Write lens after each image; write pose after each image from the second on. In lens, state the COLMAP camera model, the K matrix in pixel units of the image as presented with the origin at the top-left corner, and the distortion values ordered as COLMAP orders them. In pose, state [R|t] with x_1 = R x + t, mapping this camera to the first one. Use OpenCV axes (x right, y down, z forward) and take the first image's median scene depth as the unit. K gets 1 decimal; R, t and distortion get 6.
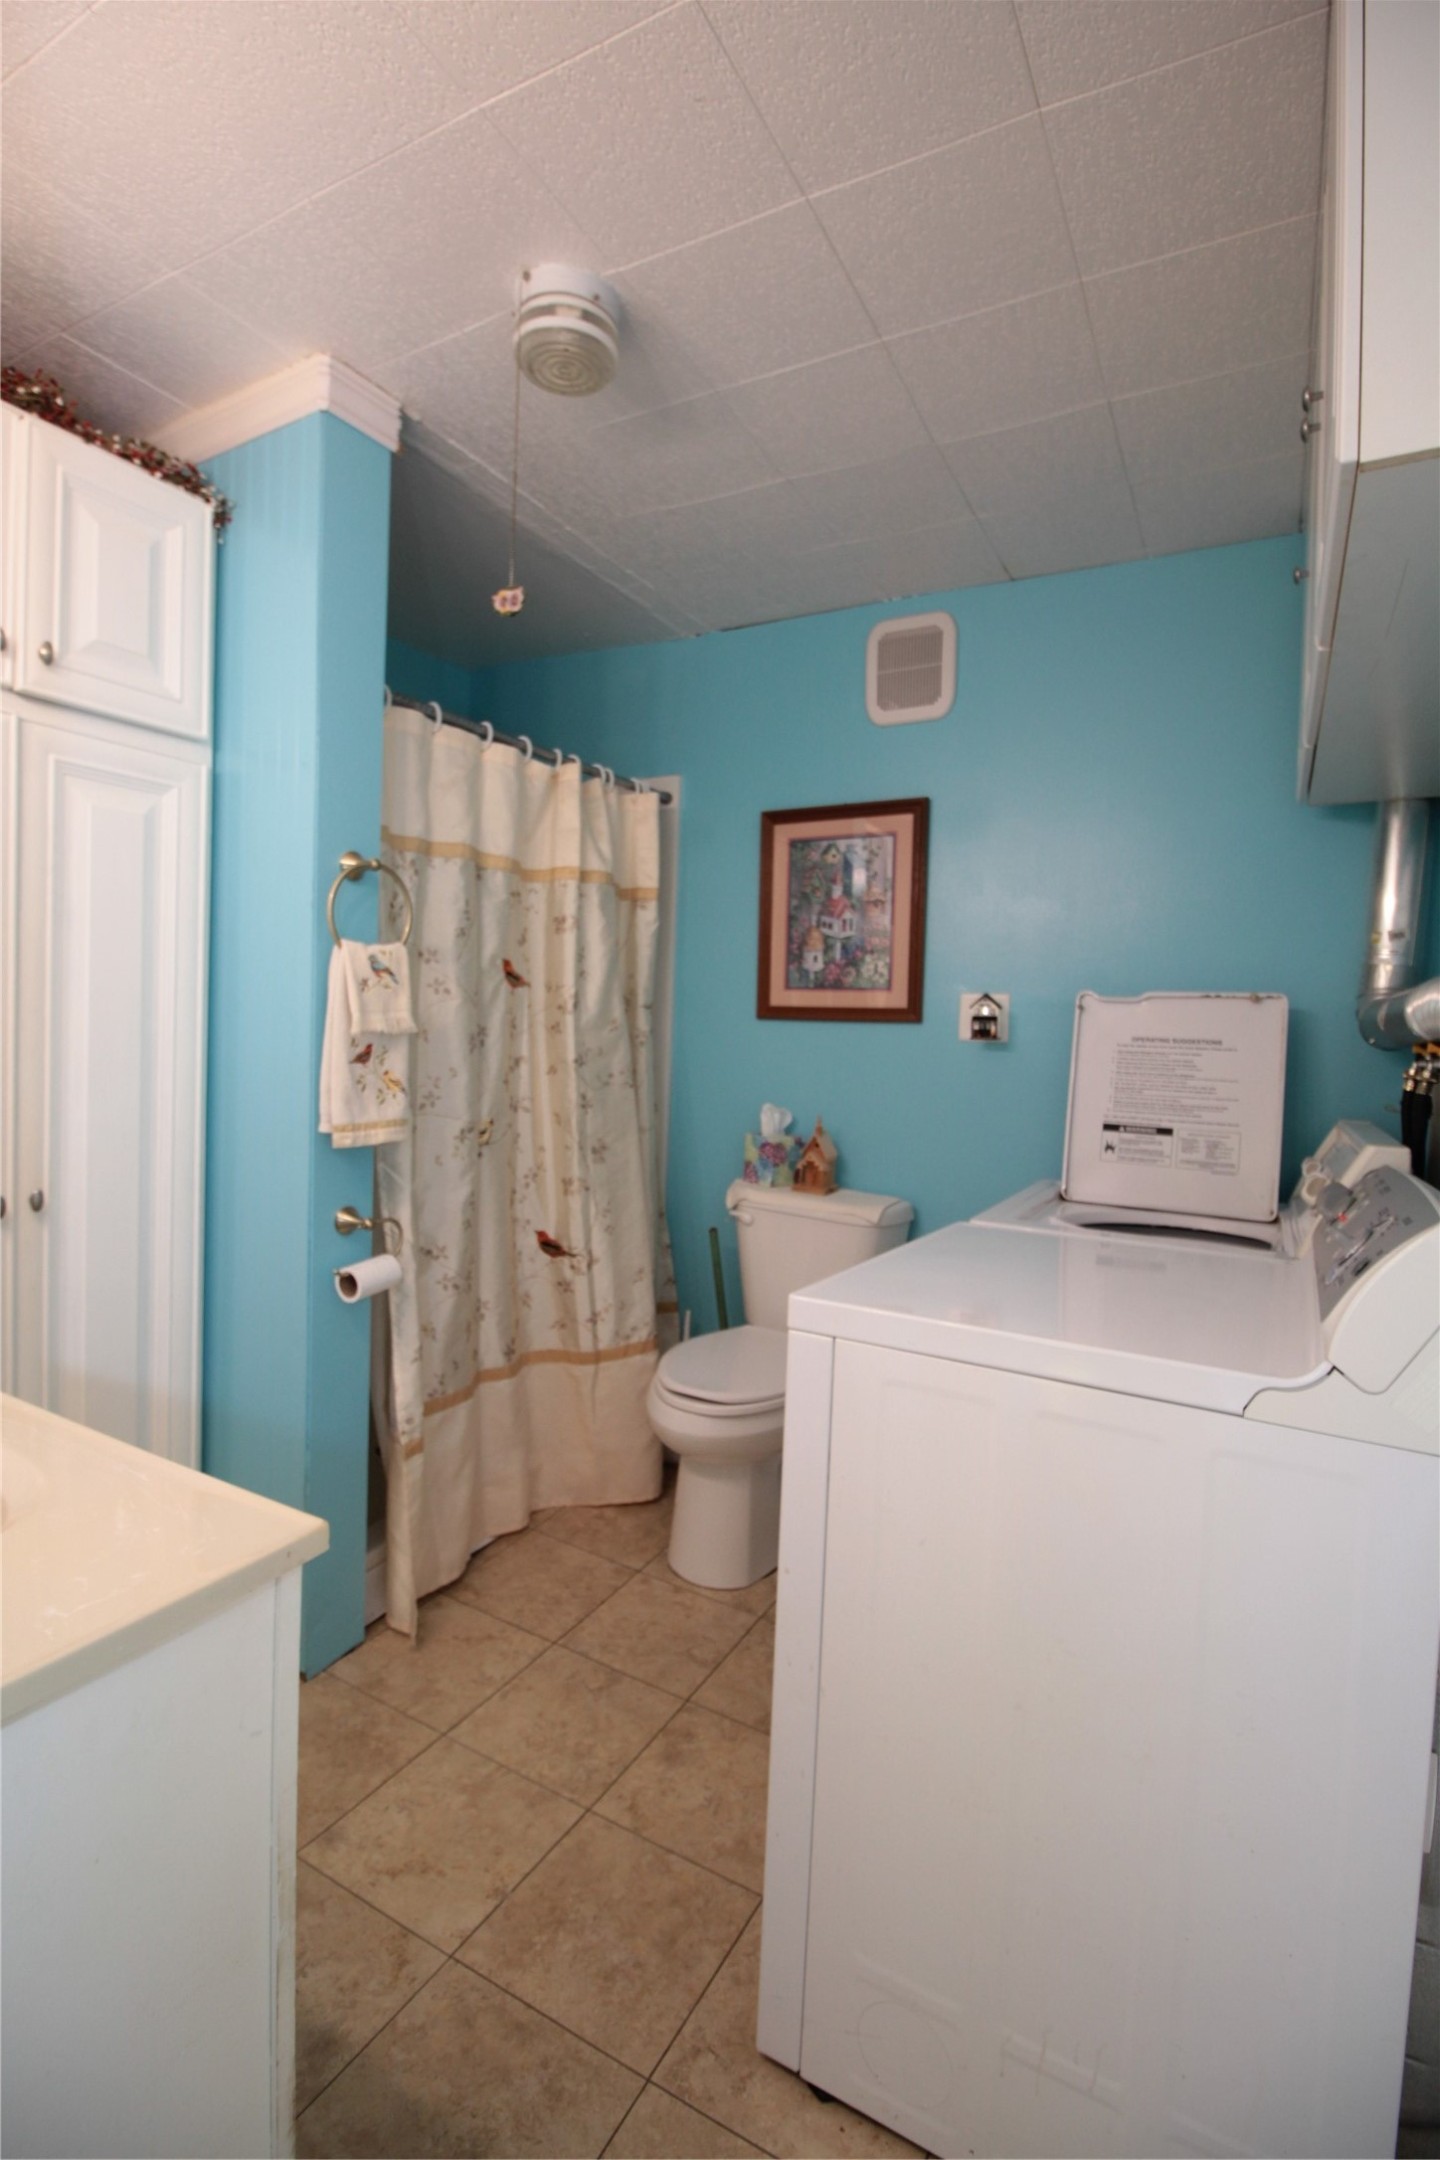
lens RADIAL K [[1001.7, 0, 710.2], [0, 1001.7, 1071.4], [0, 0, 1]] dist [-0.011363, -0.005019]
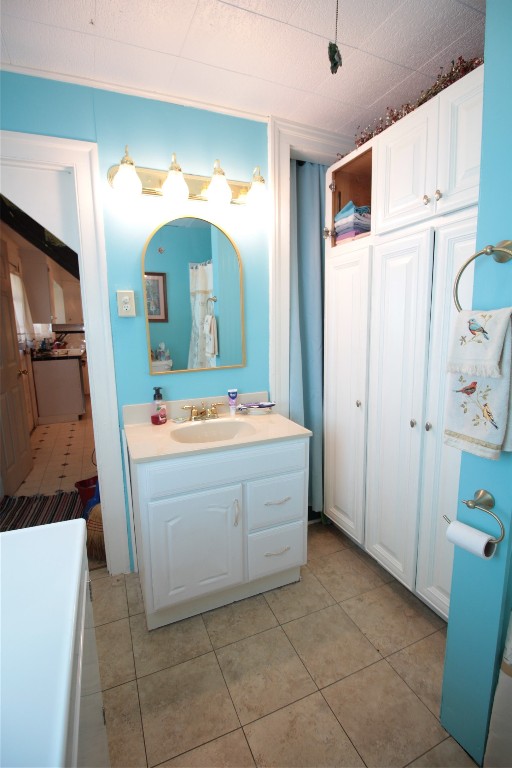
lens RADIAL K [[356.2, 0, 250.9], [0, 356.2, 382.3], [0, 0, 1]] dist [-0.011363, -0.005019]
pose [[-0.611959, 0.103772, -0.784052, 0.251370], [-0.041265, 0.985815, 0.162684, -0.096960], [0.789812, 0.131910, -0.598996, 1.062335]]
